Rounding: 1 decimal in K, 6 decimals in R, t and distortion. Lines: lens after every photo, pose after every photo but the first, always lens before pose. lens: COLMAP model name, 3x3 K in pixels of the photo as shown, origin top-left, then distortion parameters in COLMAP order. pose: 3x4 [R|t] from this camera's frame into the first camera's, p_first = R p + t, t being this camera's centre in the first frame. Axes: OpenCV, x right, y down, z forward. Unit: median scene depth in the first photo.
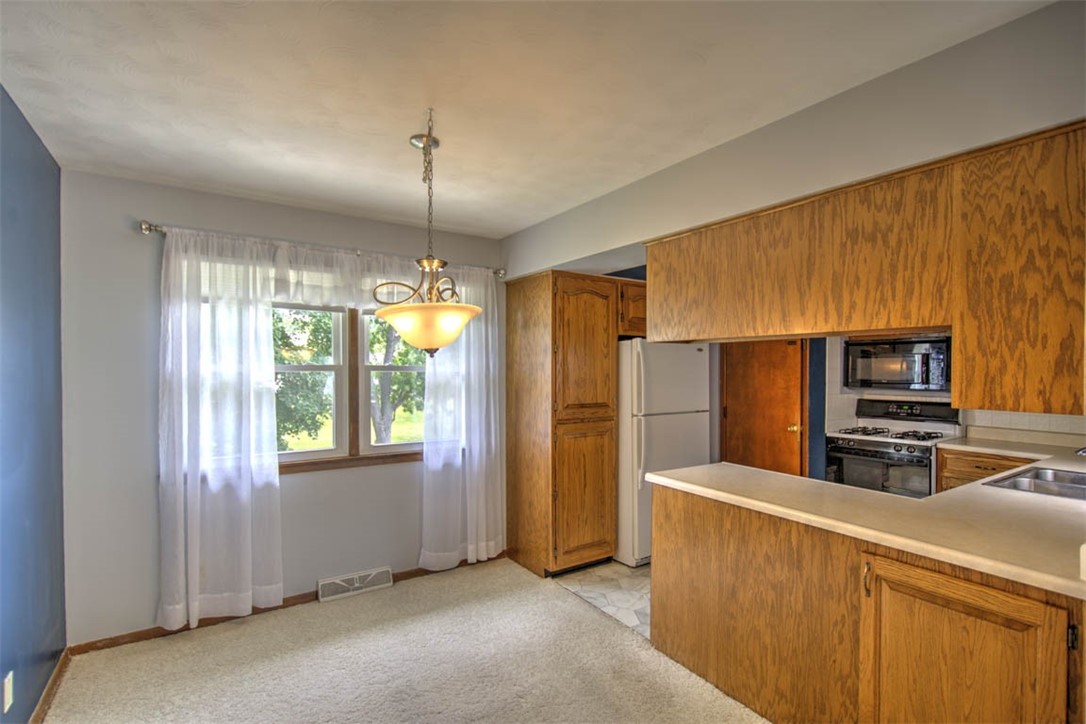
lens RADIAL K [[503.6, 0, 539.6], [0, 503.6, 371.9], [0, 0, 1]] dist [-0.001011, -0.000960]
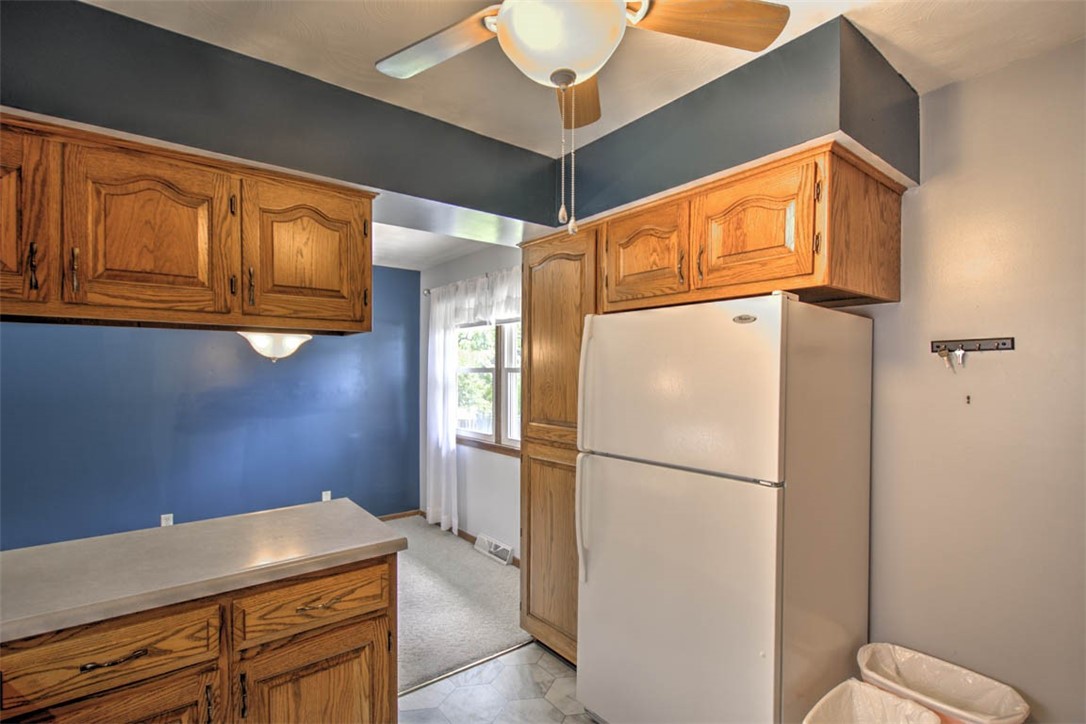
lens RADIAL K [[503.6, 0, 539.6], [0, 503.6, 371.9], [0, 0, 1]] dist [-0.001011, -0.000960]
pose [[0.108794, -0.001663, -0.994063, 0.797538], [-0.010213, 0.999944, -0.002791, -0.000334], [0.994012, 0.010456, 0.108771, 0.929794]]
